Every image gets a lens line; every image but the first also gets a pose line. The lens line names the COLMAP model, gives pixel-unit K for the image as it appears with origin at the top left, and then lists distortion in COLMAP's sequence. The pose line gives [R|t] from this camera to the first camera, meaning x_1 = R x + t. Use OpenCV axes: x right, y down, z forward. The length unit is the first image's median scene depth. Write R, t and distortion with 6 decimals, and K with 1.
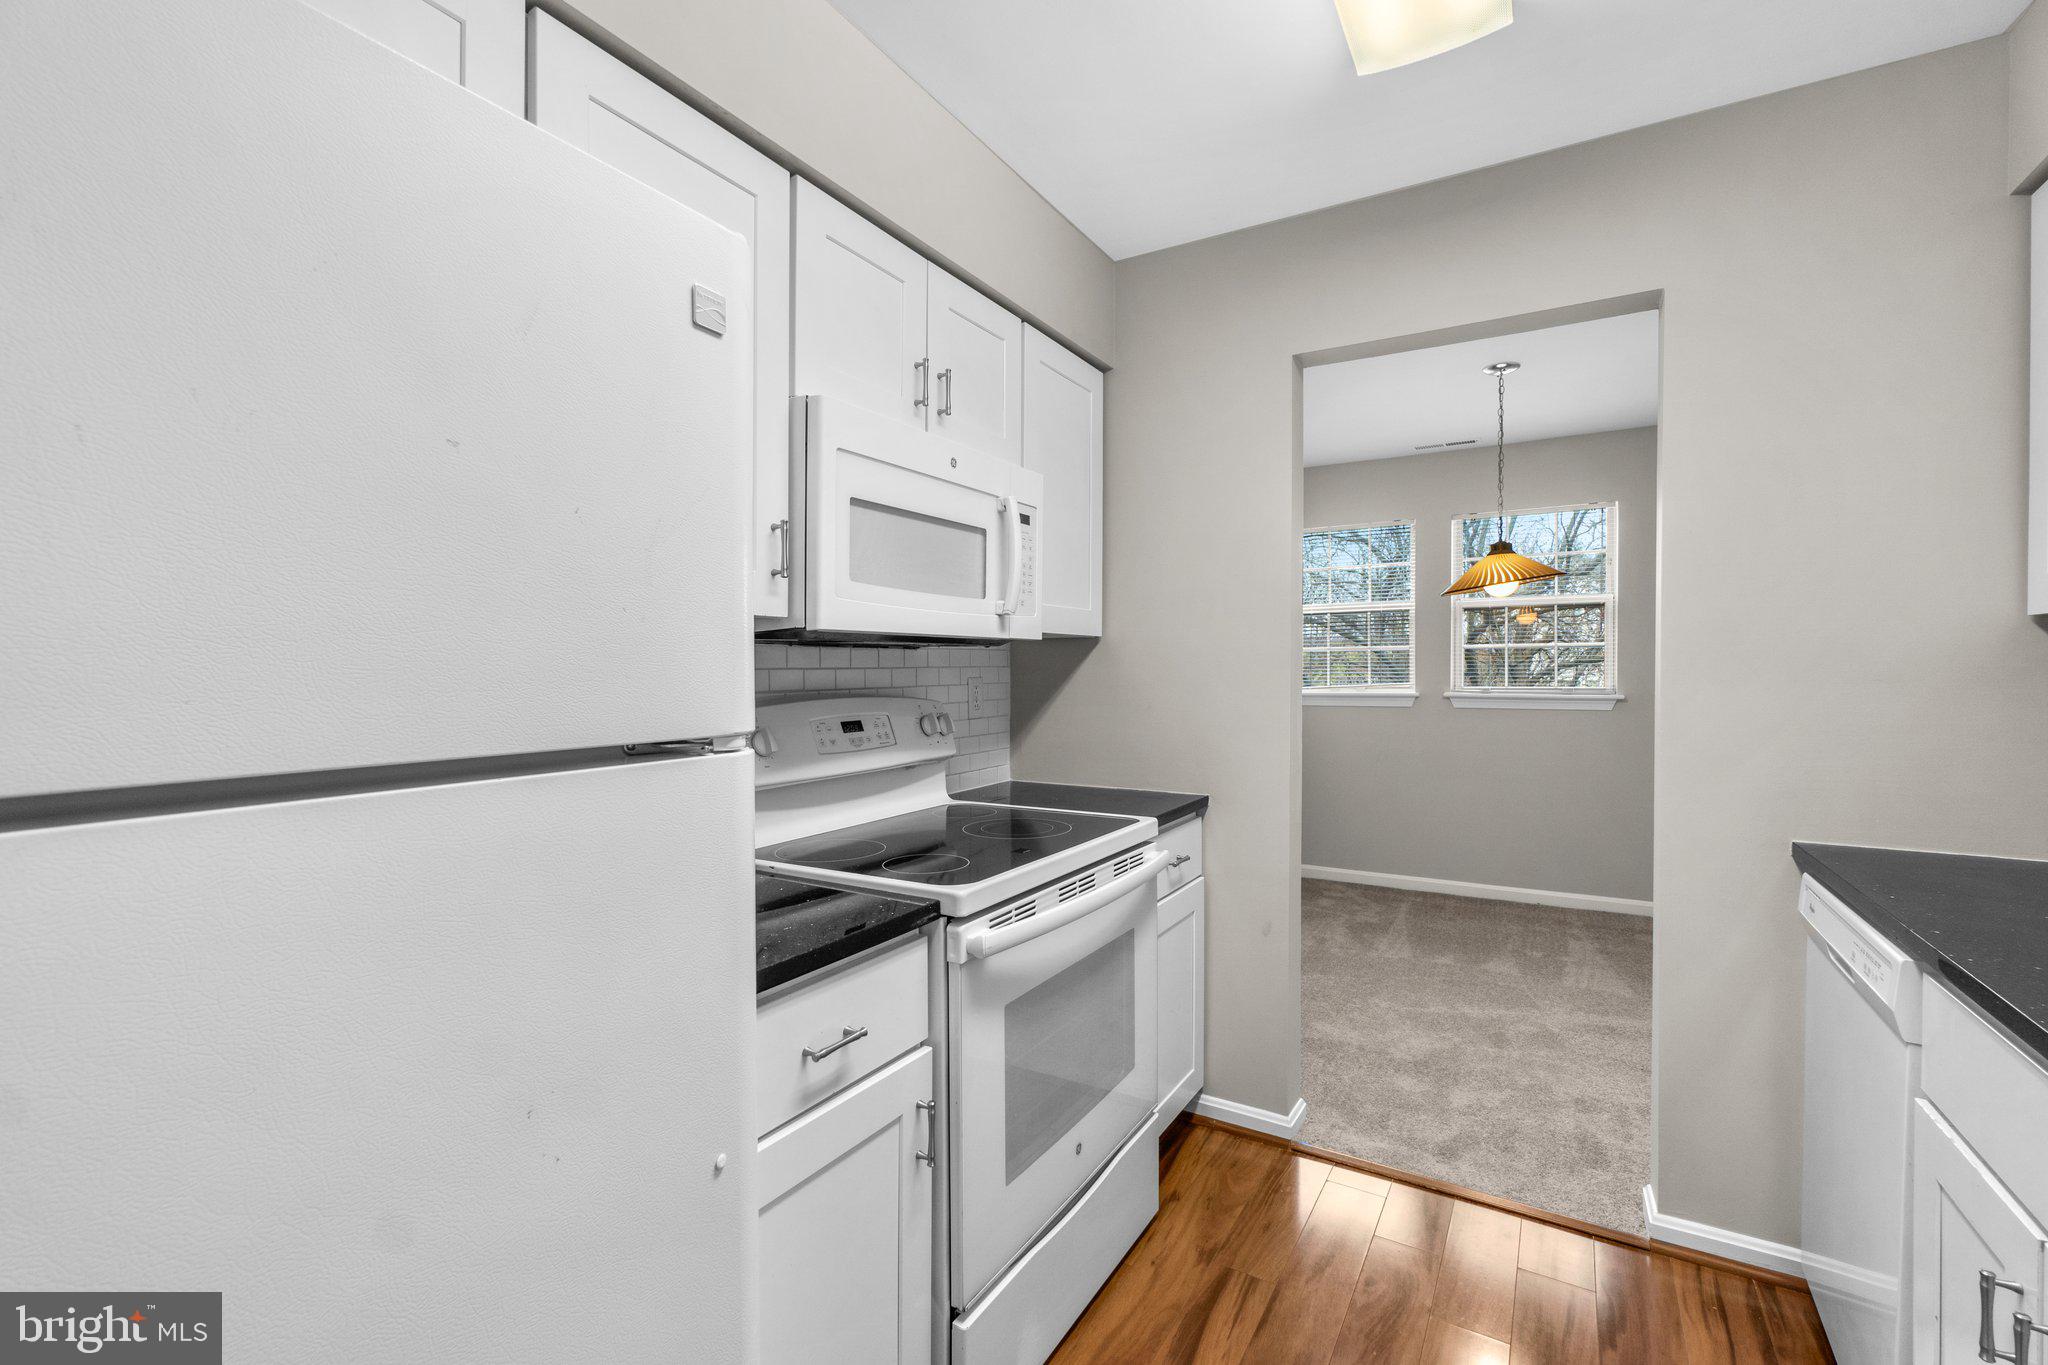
lens RADIAL K [[889.0, 0, 1011.0], [0, 889.0, 677.1], [0, 0, 1]] dist [-0.007179, 0.002752]
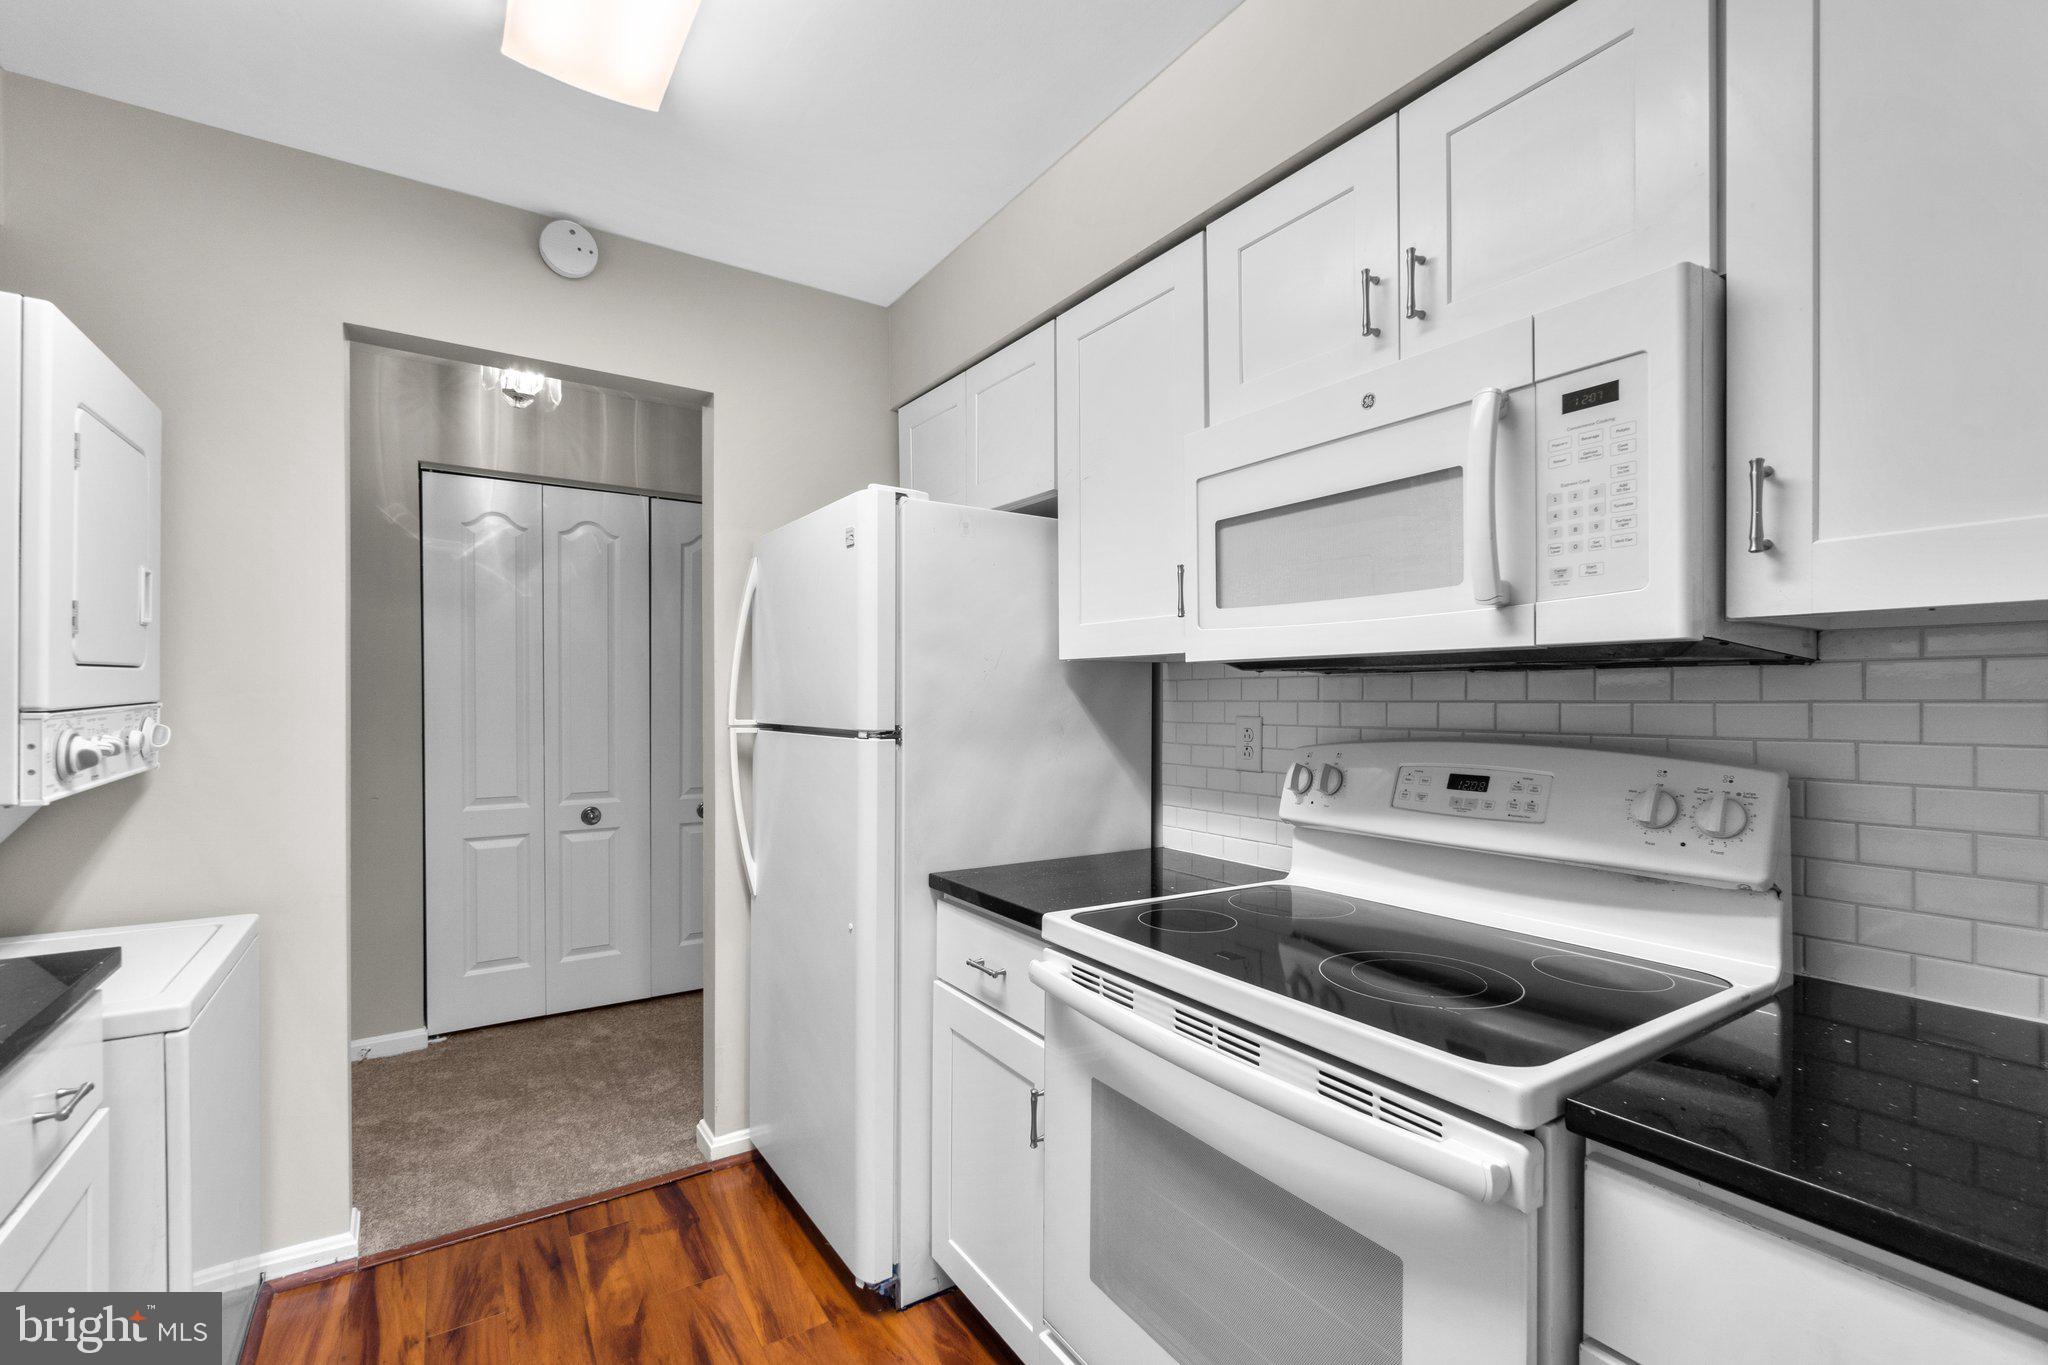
lens RADIAL K [[889.0, 0, 1017.8], [0, 889.0, 702.8], [0, 0, 1]] dist [-0.007179, 0.002752]
pose [[-0.426539, 0.005438, -0.904453, 0.596140], [-0.012652, 0.999848, 0.011978, -0.011891], [0.904381, 0.016552, -0.426406, 0.936626]]
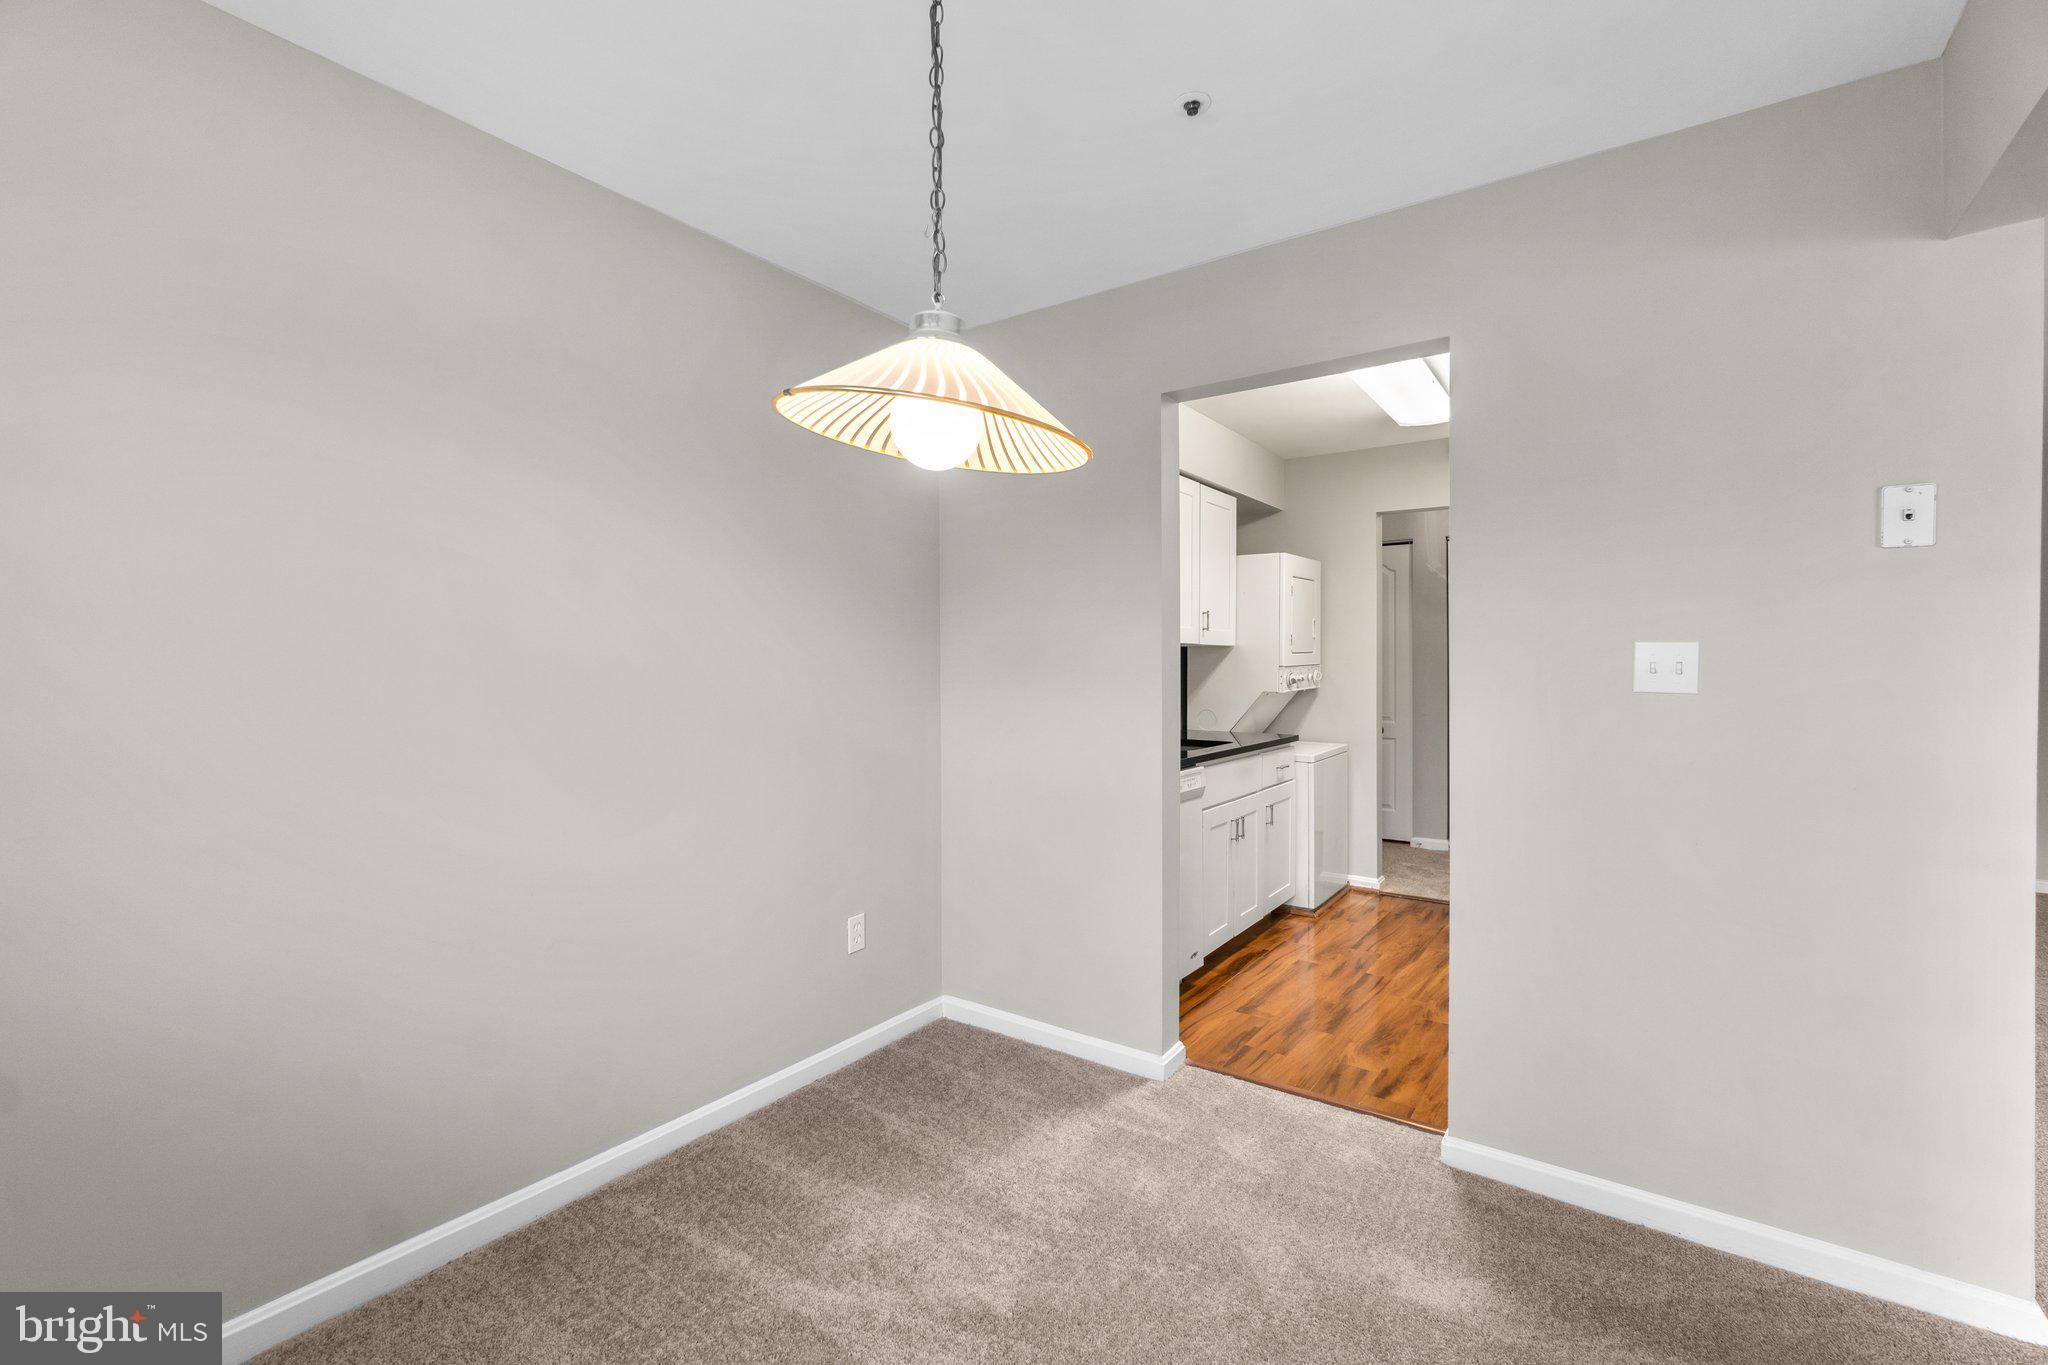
lens RADIAL K [[889.0, 0, 1016.2], [0, 889.0, 663.2], [0, 0, 1]] dist [-0.007179, 0.002752]
pose [[-0.997478, 0.001091, 0.070970, 0.833115], [0.002004, 0.999916, 0.012791, -0.028510], [-0.070950, 0.012901, -0.997396, 2.296339]]
